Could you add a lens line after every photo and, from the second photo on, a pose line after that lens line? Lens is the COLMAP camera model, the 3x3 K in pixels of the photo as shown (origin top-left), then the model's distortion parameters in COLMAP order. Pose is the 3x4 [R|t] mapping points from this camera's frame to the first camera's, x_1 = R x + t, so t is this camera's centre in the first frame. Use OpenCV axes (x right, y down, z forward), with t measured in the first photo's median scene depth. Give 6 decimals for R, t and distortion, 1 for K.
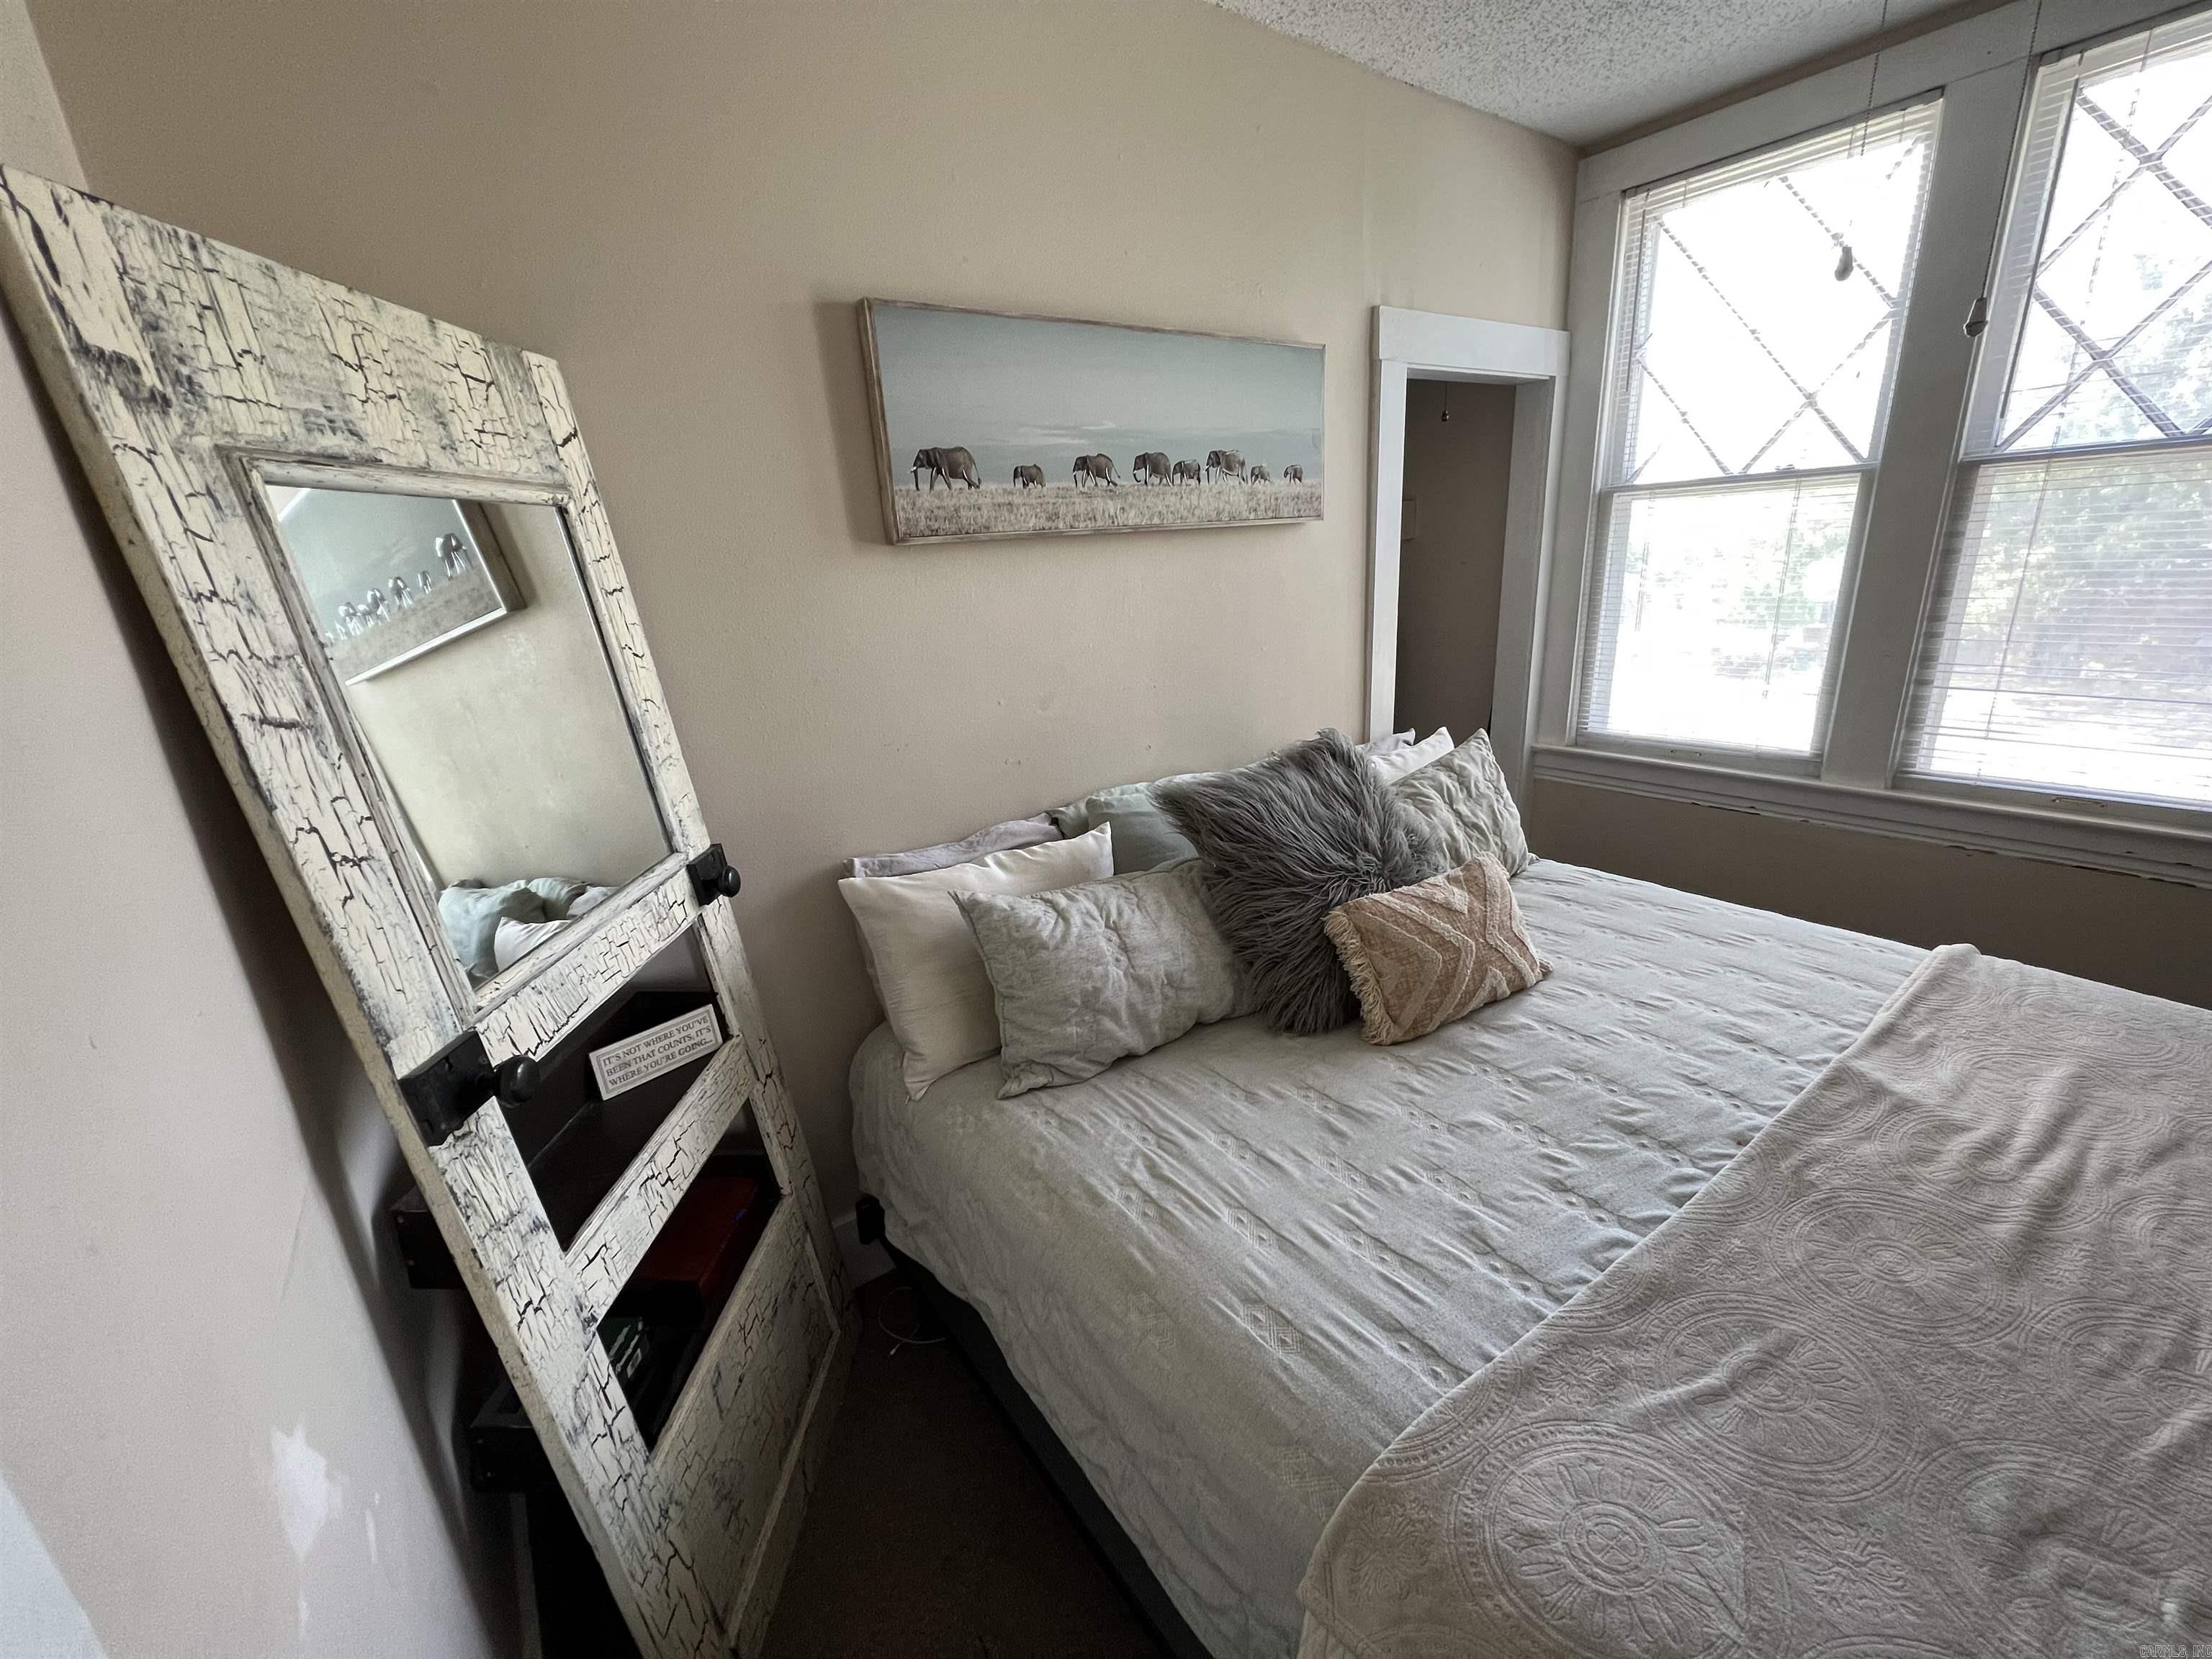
lens RADIAL K [[887.5, 0, 1106.7], [0, 887.5, 832.2], [0, 0, 1]] dist [-0.000199, -0.000192]
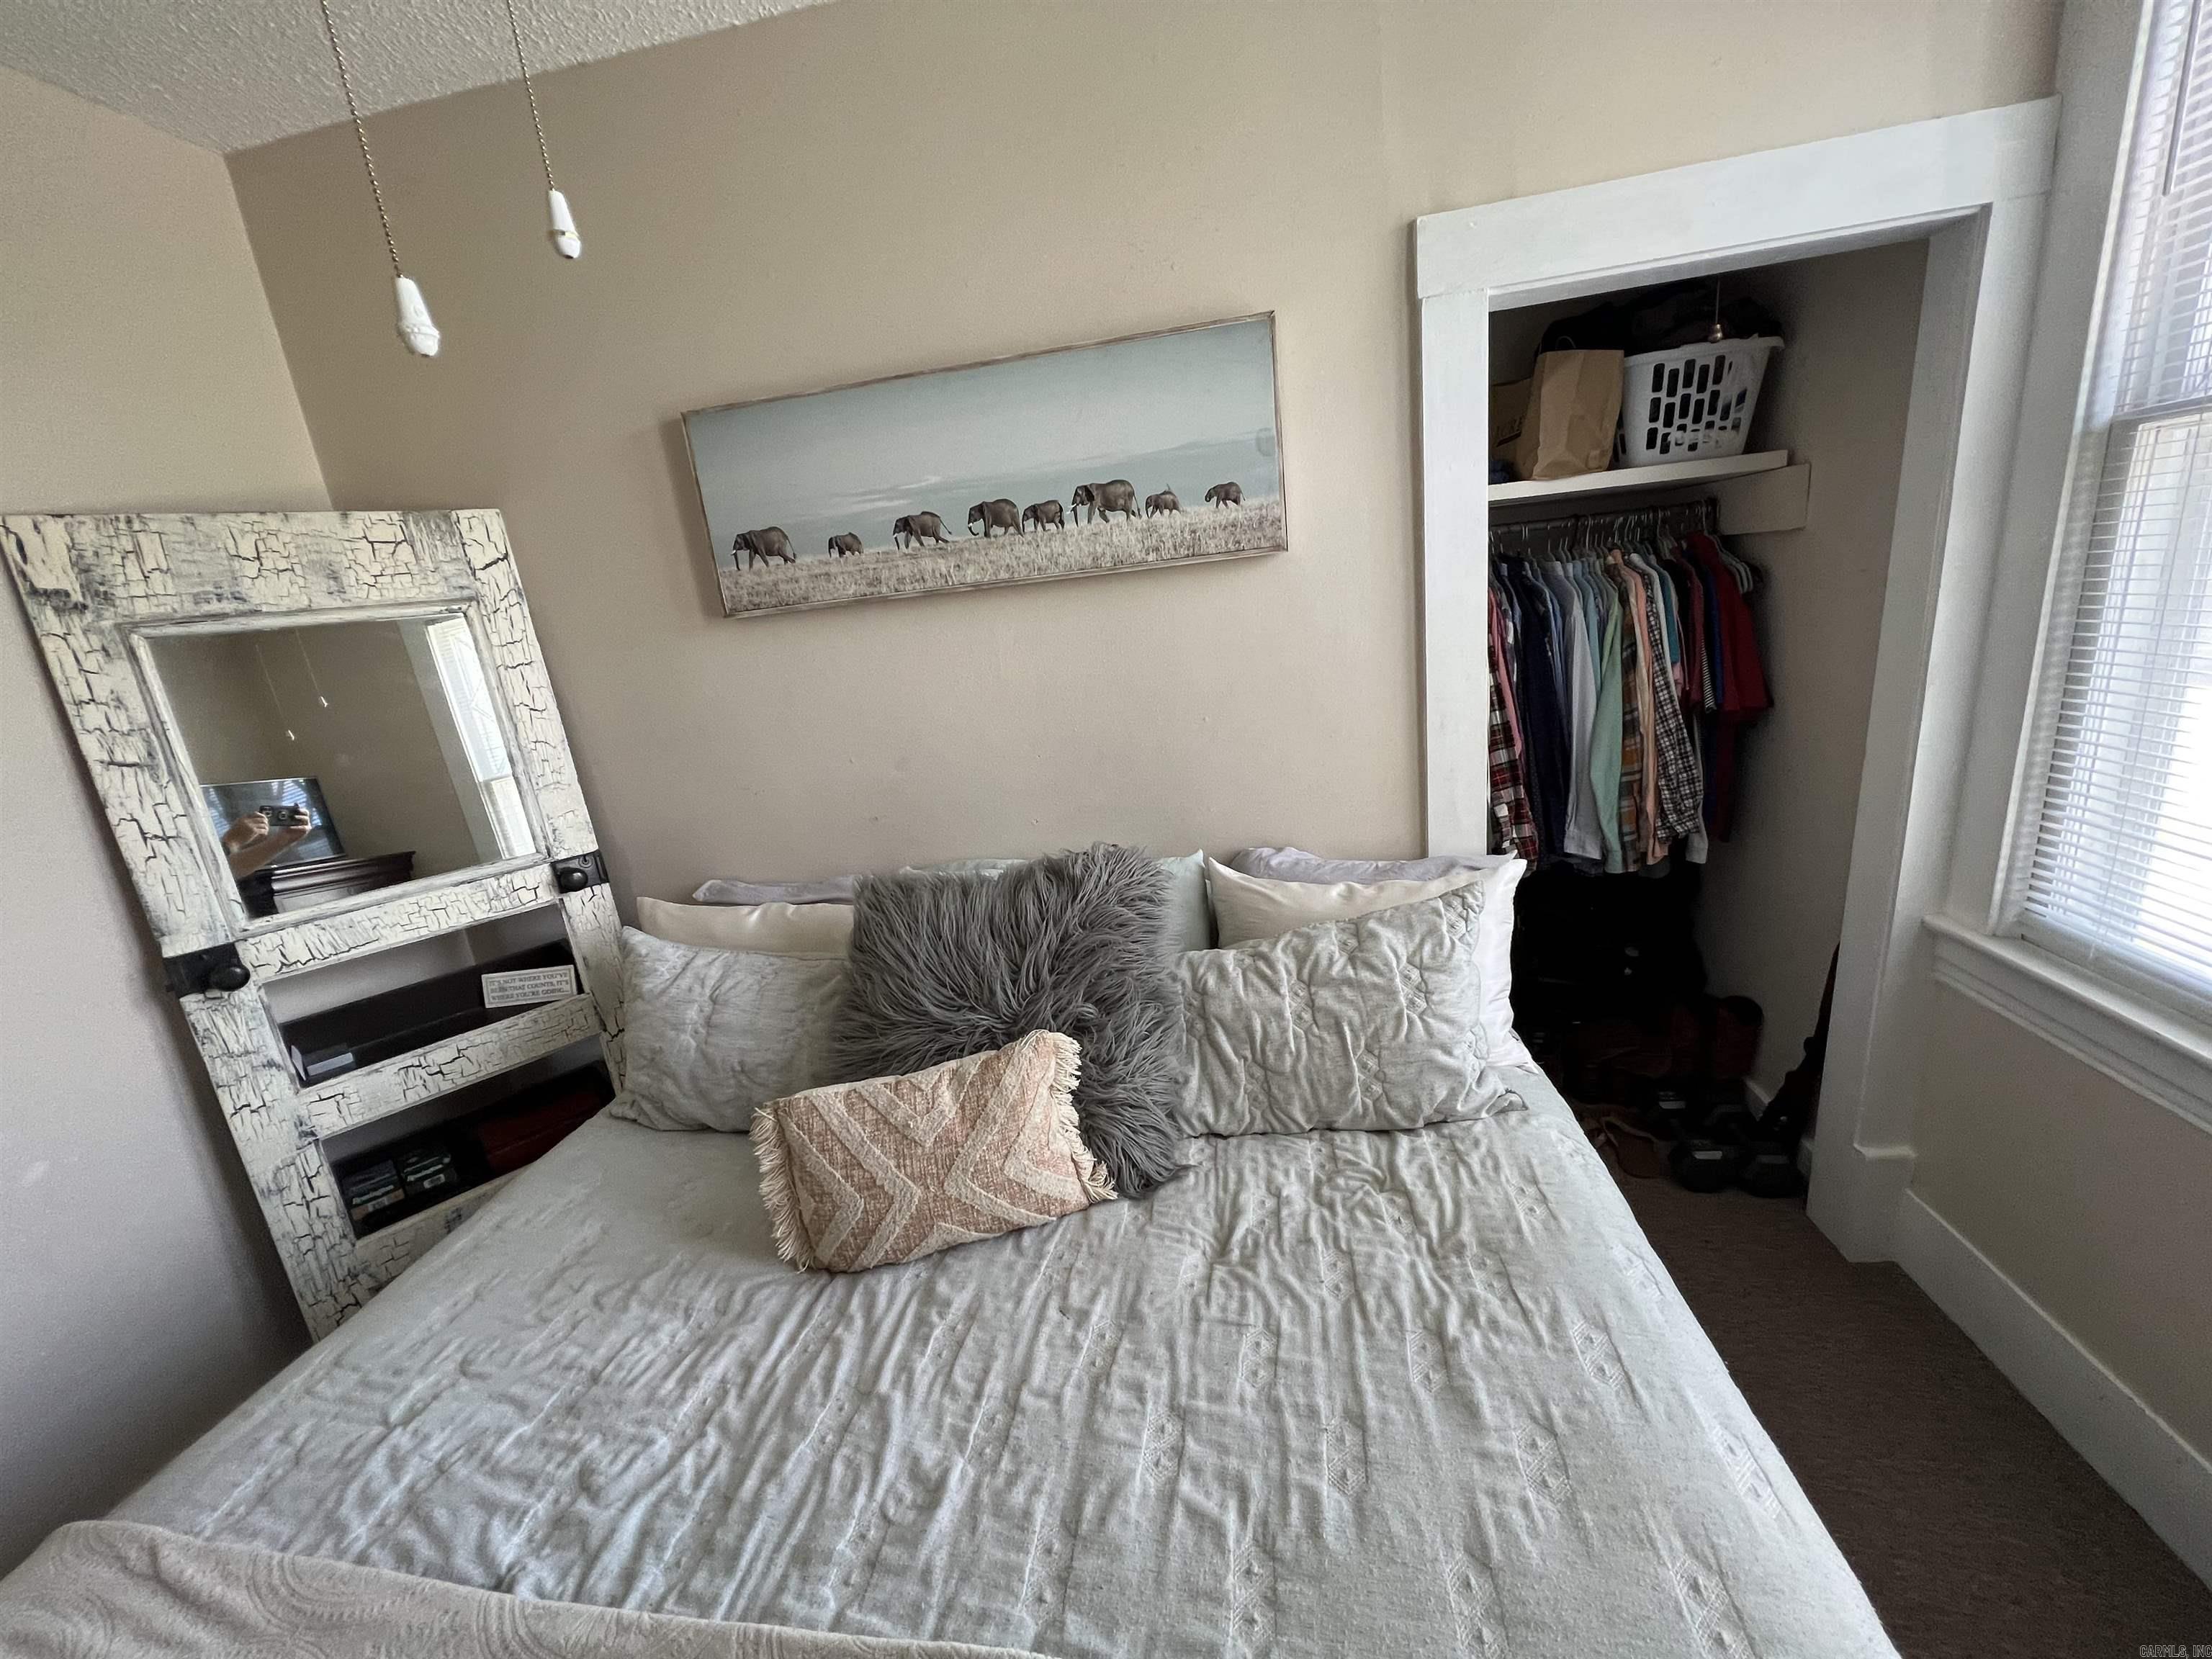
lens RADIAL K [[887.5, 0, 1105.8], [0, 887.5, 830.5], [0, 0, 1]] dist [-0.000199, -0.000192]
pose [[0.700988, 0.171775, -0.692177, 0.942427], [-0.153603, 0.984146, 0.088674, -0.232712], [0.696435, 0.044161, 0.716259, 0.534432]]
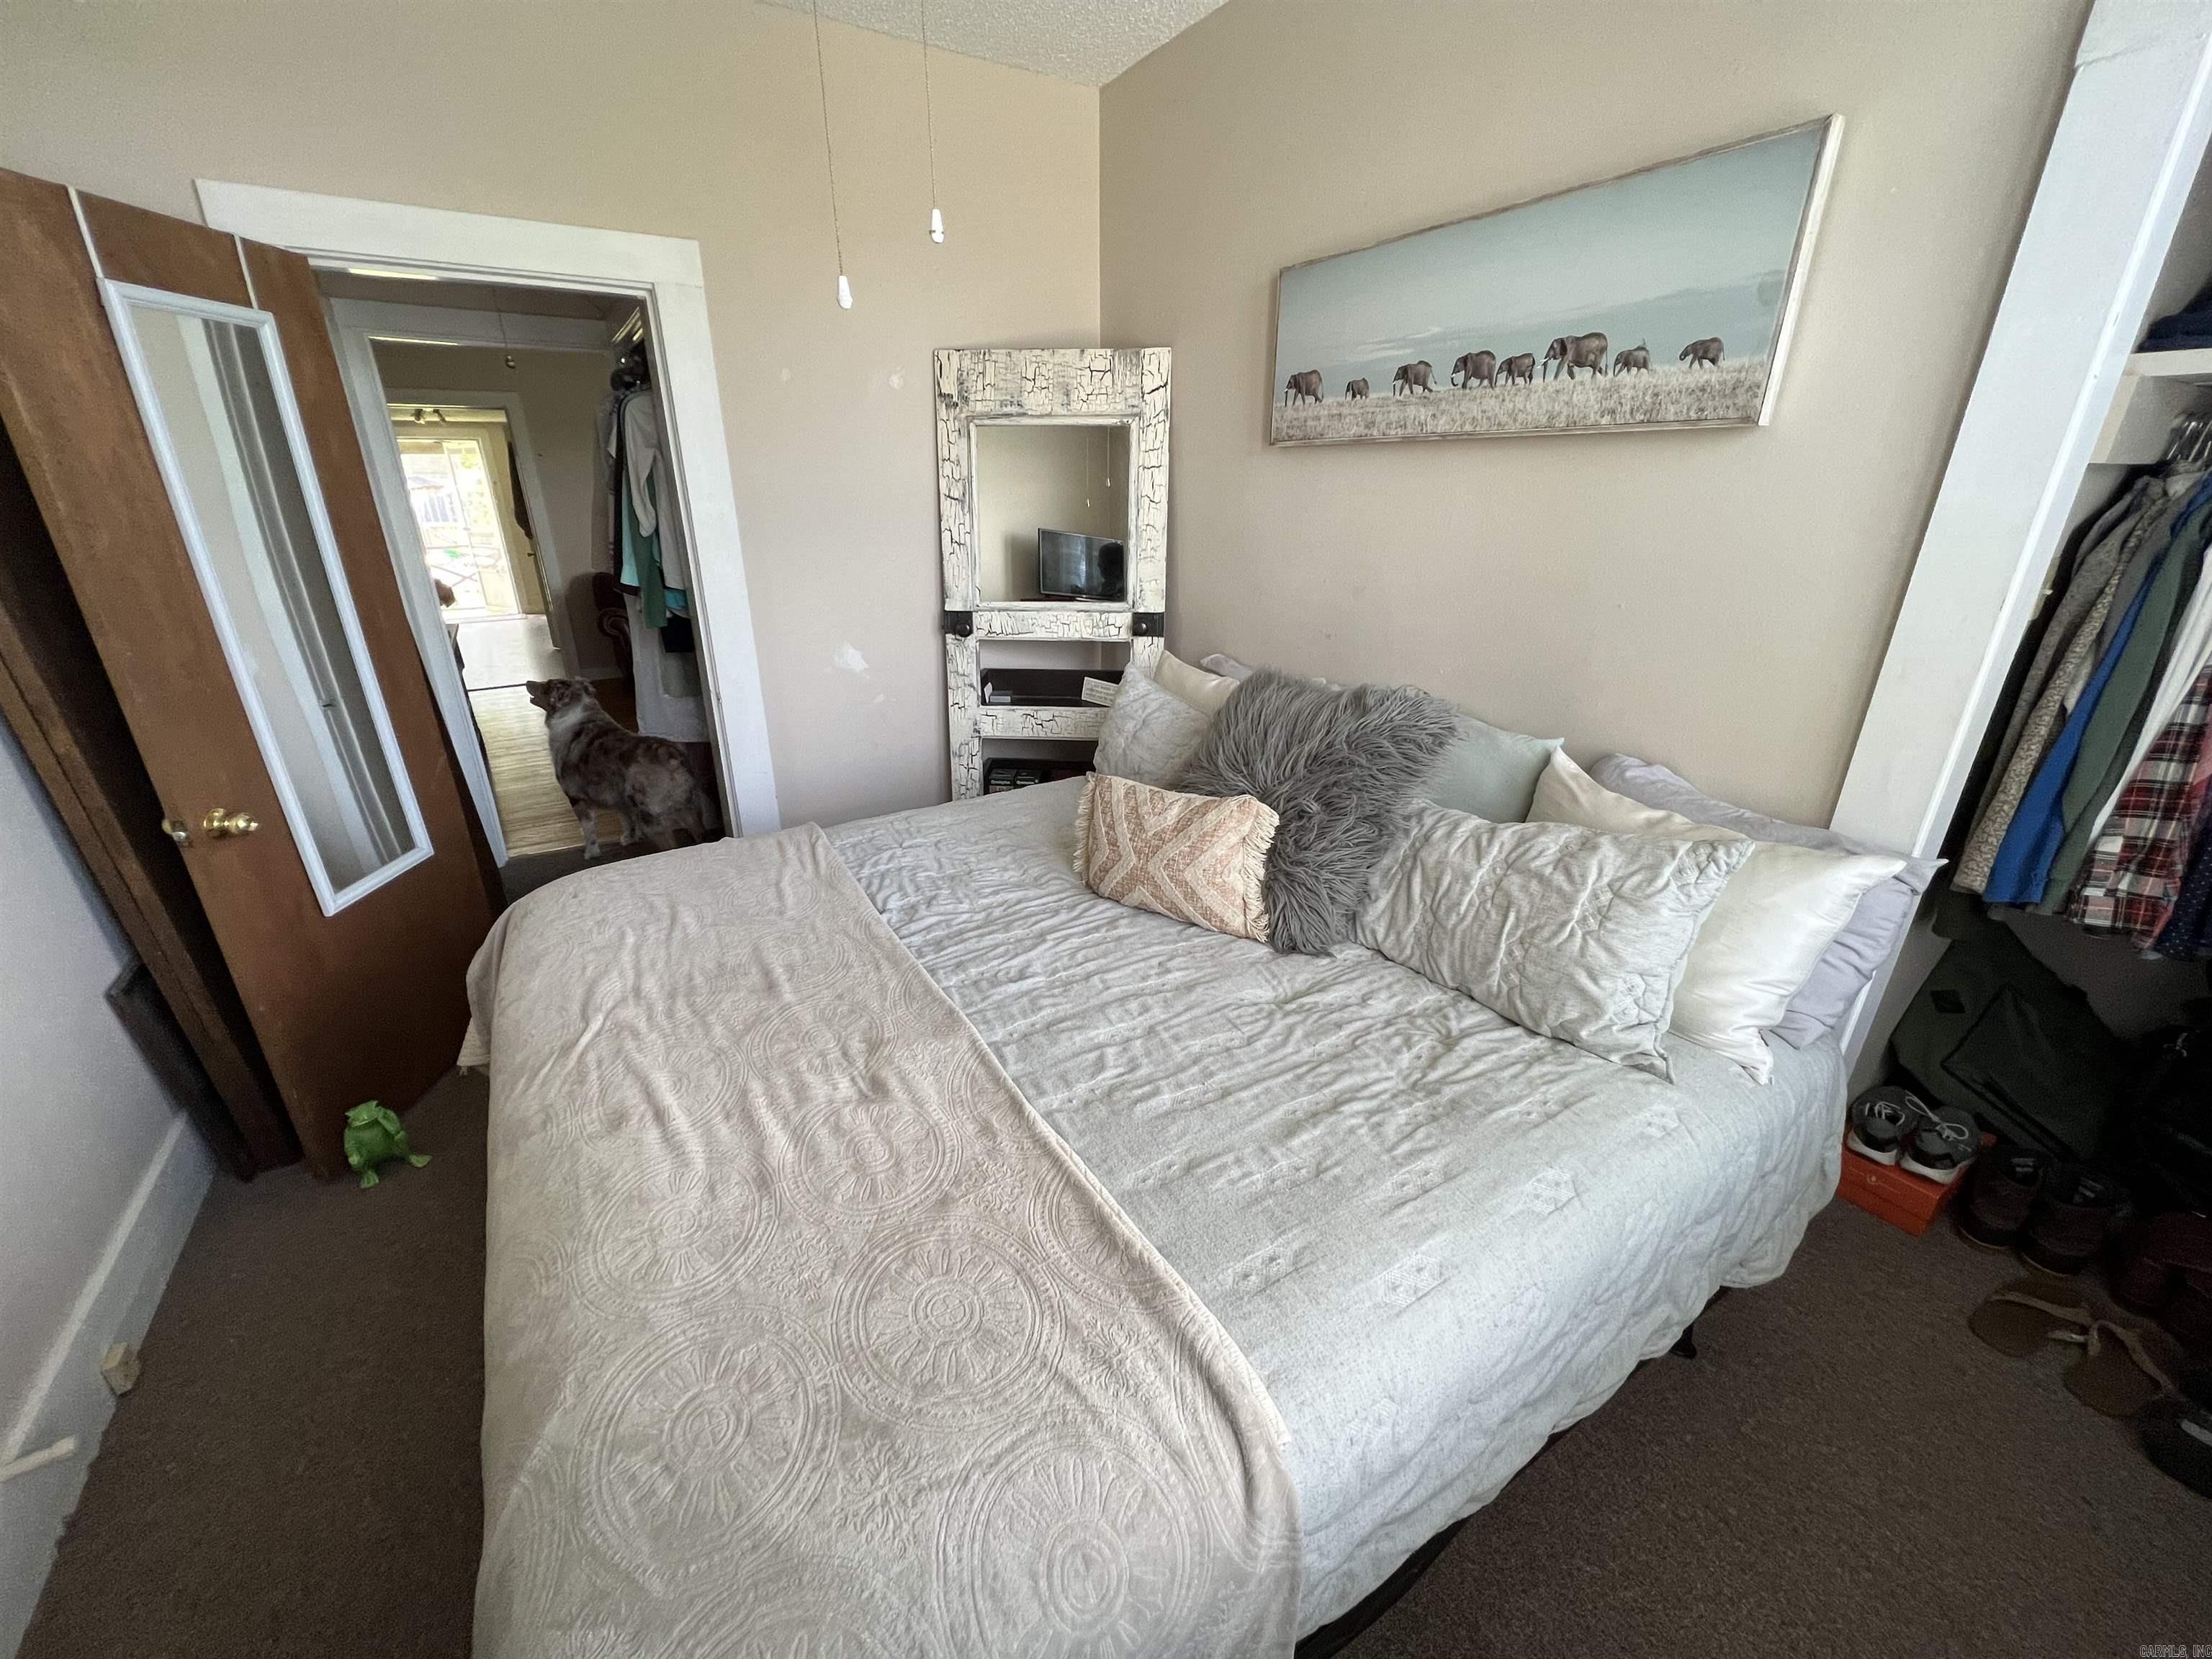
lens RADIAL K [[887.5, 0, 1103.9], [0, 887.5, 830.3], [0, 0, 1]] dist [-0.000199, -0.000192]
pose [[-0.079906, 0.429442, -0.899552, 1.331138], [-0.294048, 0.852124, 0.432920, -0.337503], [0.952445, 0.299105, 0.058187, 0.846873]]
